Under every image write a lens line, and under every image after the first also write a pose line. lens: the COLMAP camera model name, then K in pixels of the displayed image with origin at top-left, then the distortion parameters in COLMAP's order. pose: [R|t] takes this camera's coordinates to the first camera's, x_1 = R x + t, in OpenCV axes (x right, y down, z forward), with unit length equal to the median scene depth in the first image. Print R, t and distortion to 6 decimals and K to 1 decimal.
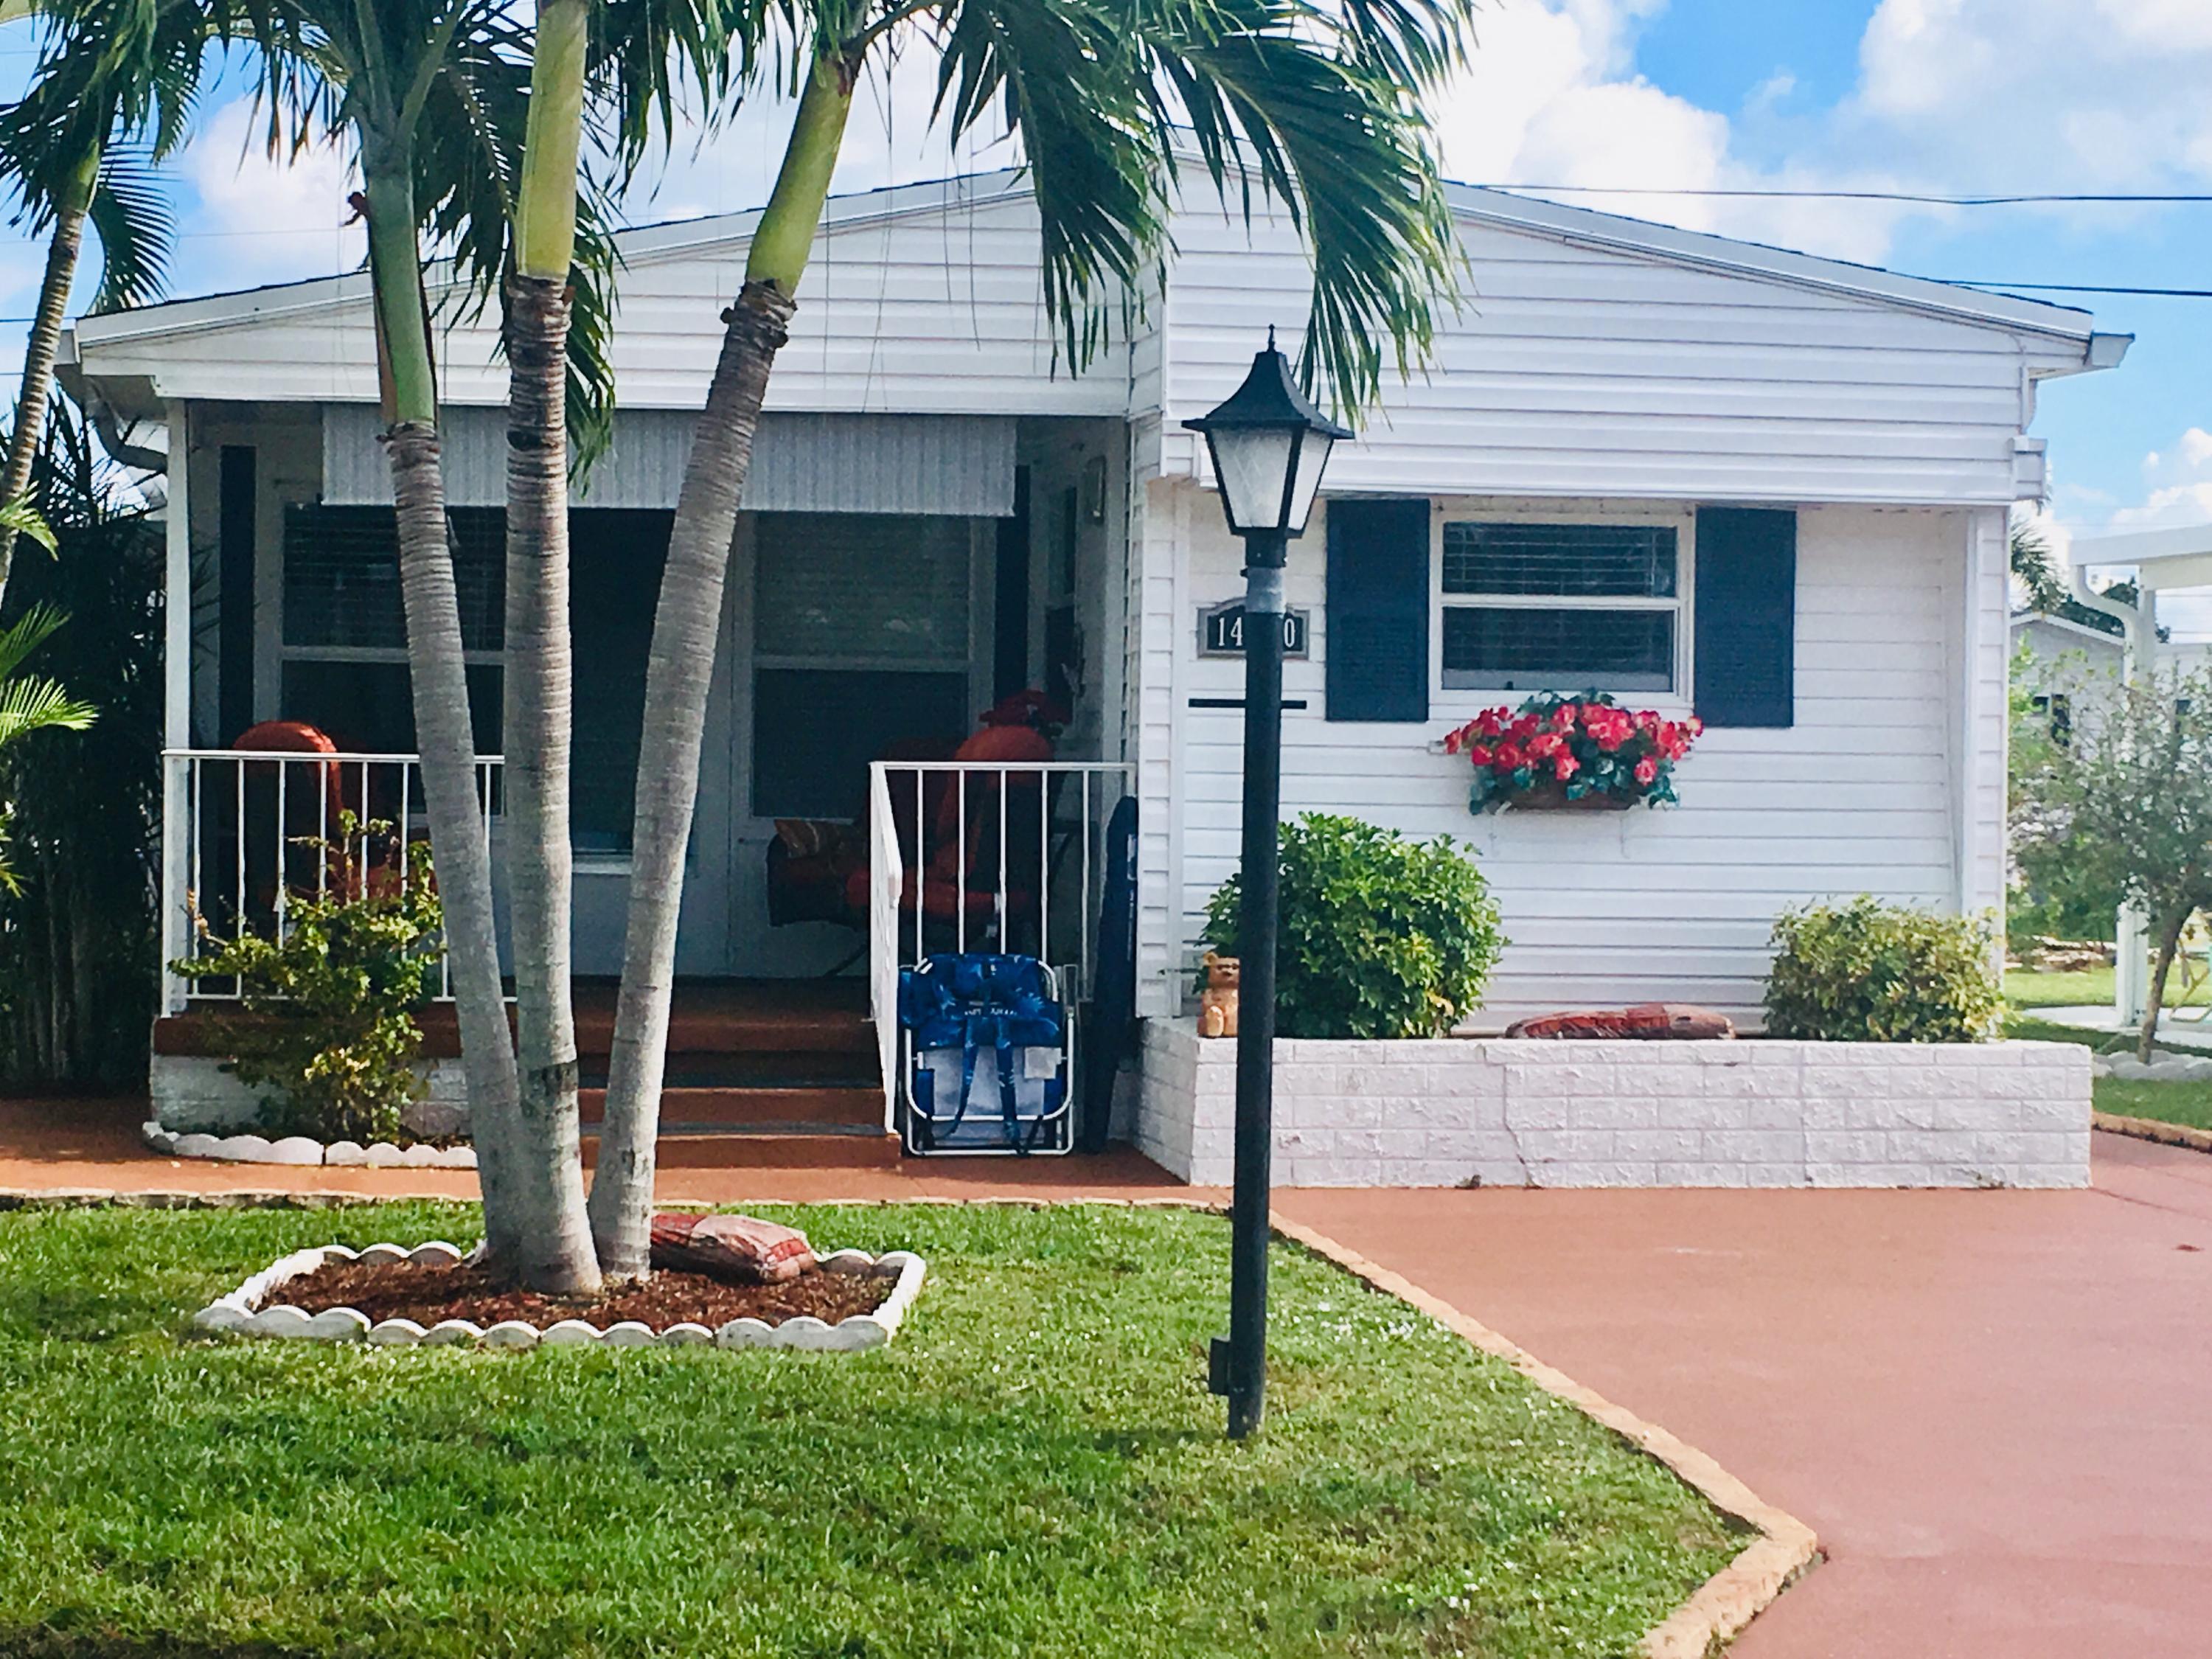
lens RADIAL K [[4369.5, 0, 1105.9], [0, 4369.5, 825.1], [0, 0, 1]] dist [-0.037521, 0.000000]
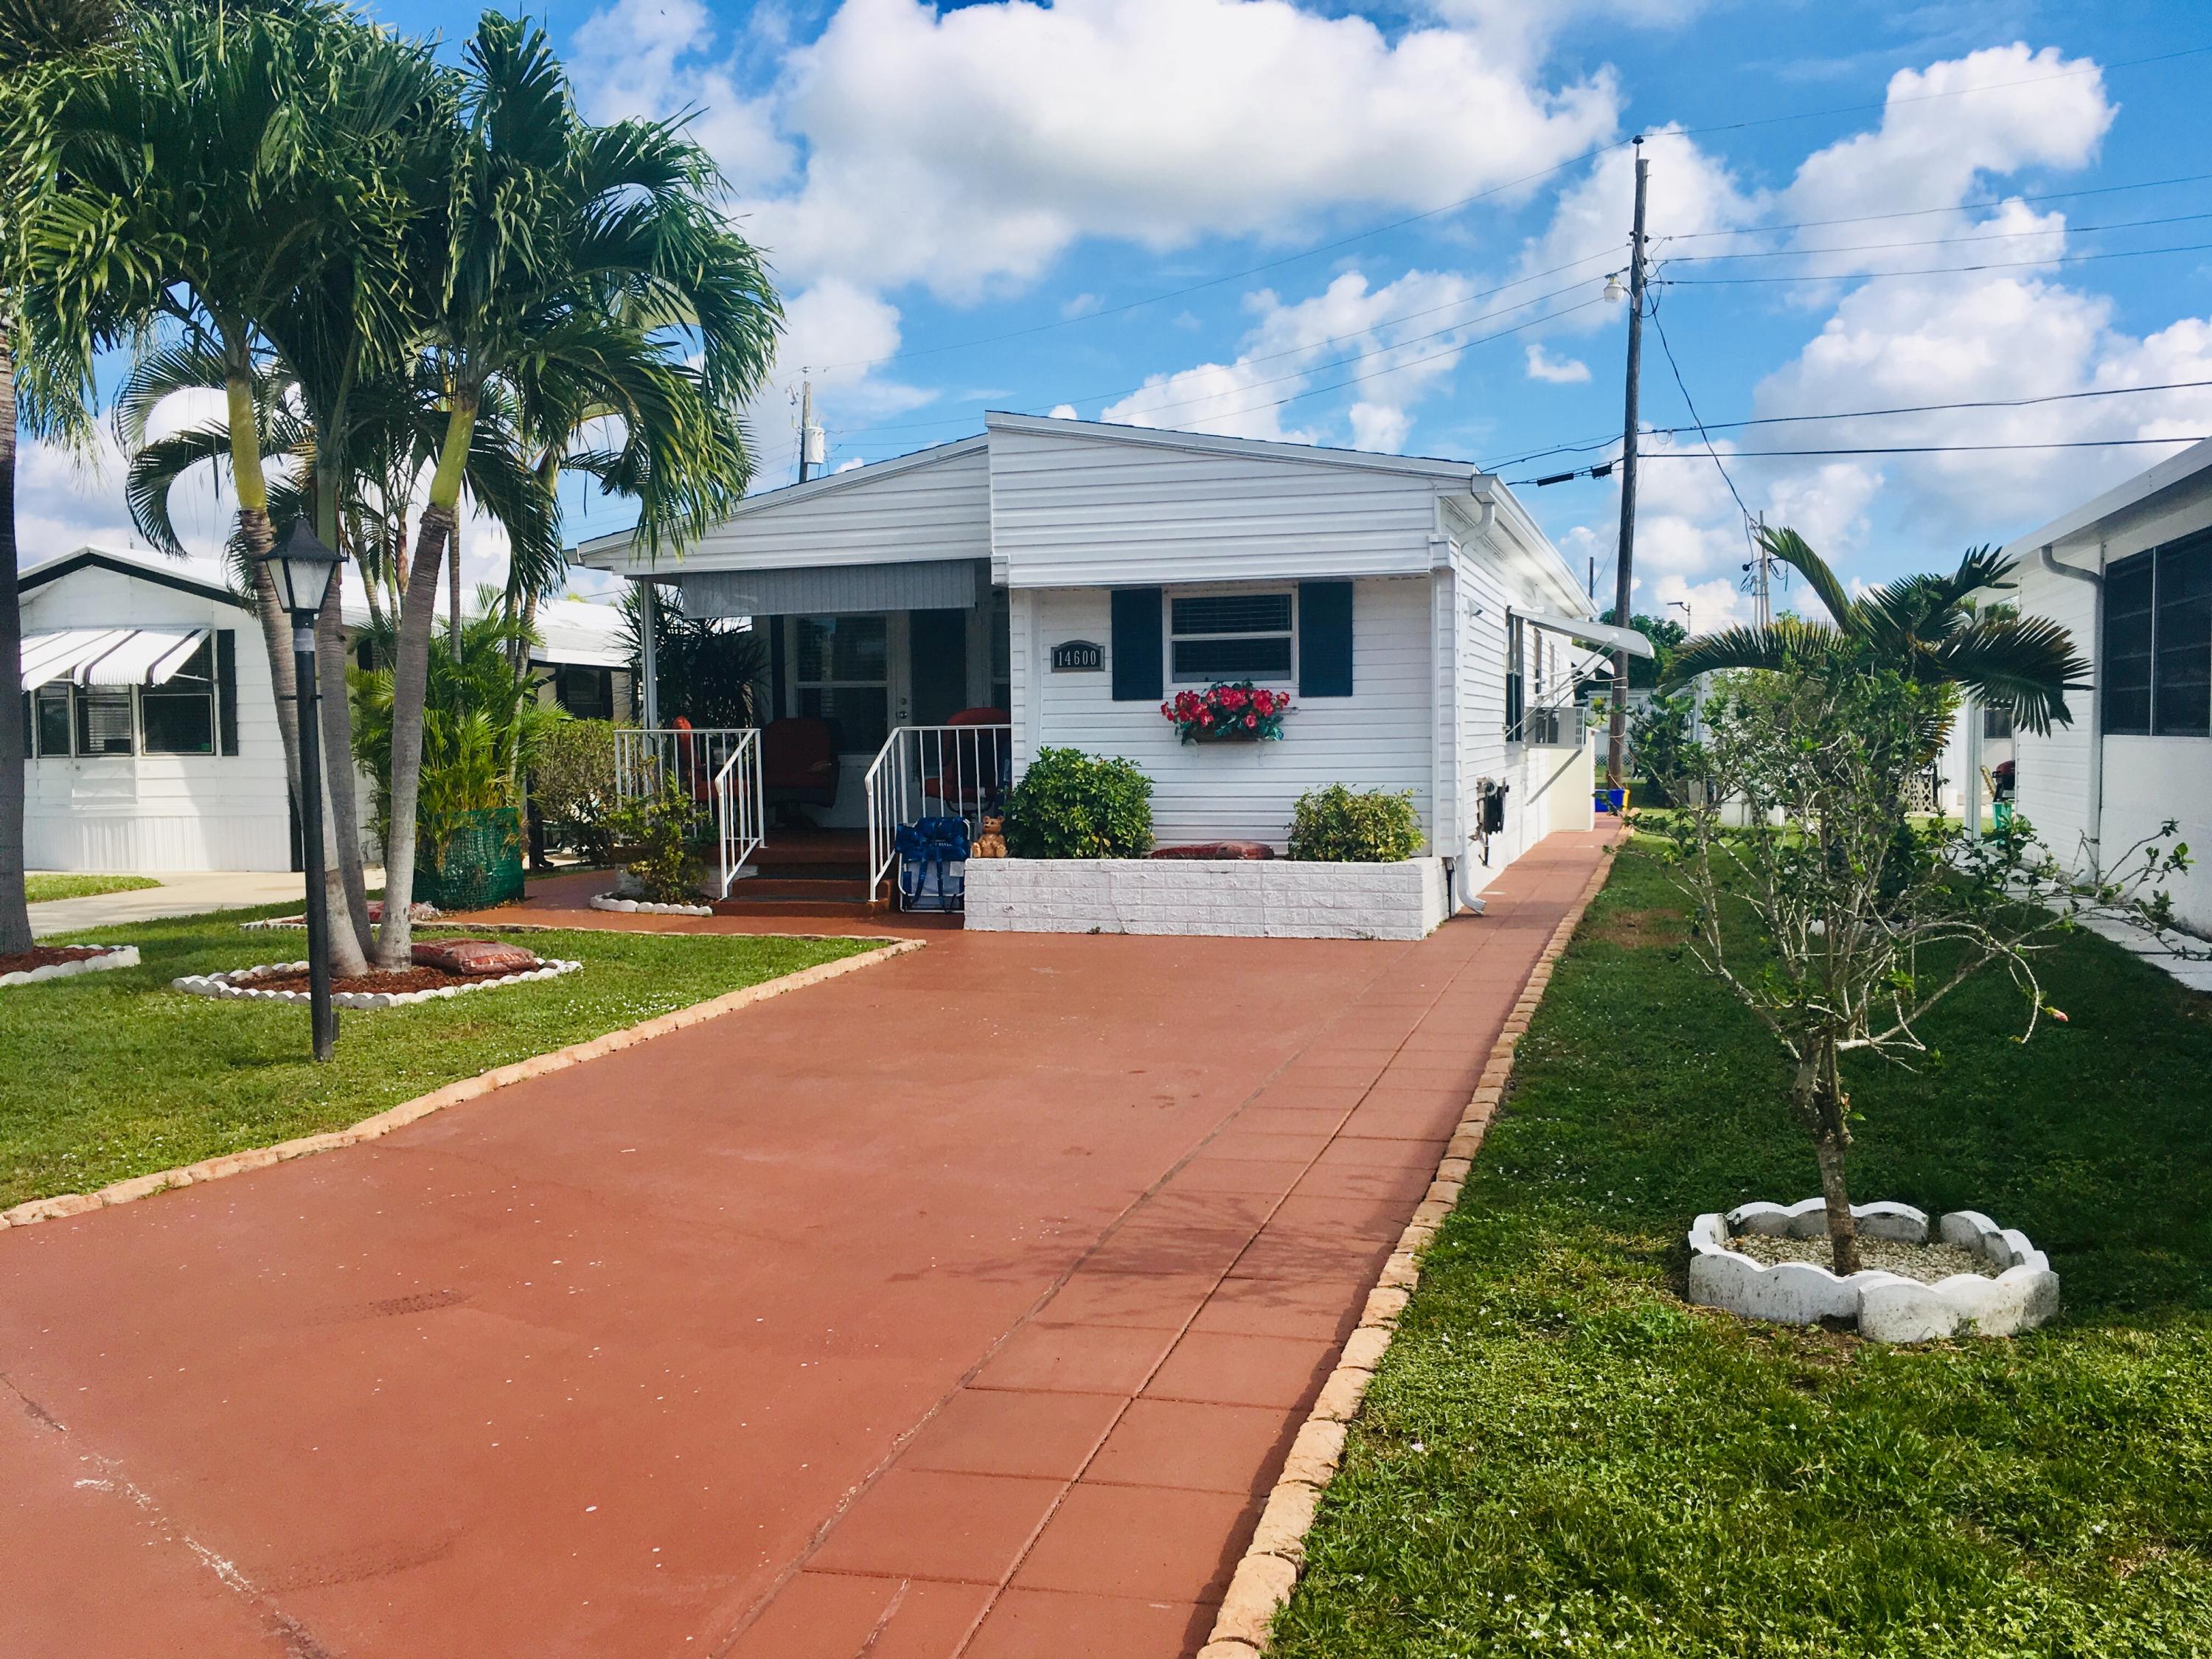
lens RADIAL K [[1887.7, 0, 1107.0], [0, 1887.7, 847.5], [0, 0, 1]] dist [0.003315, -0.022219]
pose [[0.901333, 0.002060, -0.433122, 0.425289], [0.018530, 0.998890, 0.043312, 0.006119], [0.432730, -0.047064, 0.900294, 0.209658]]
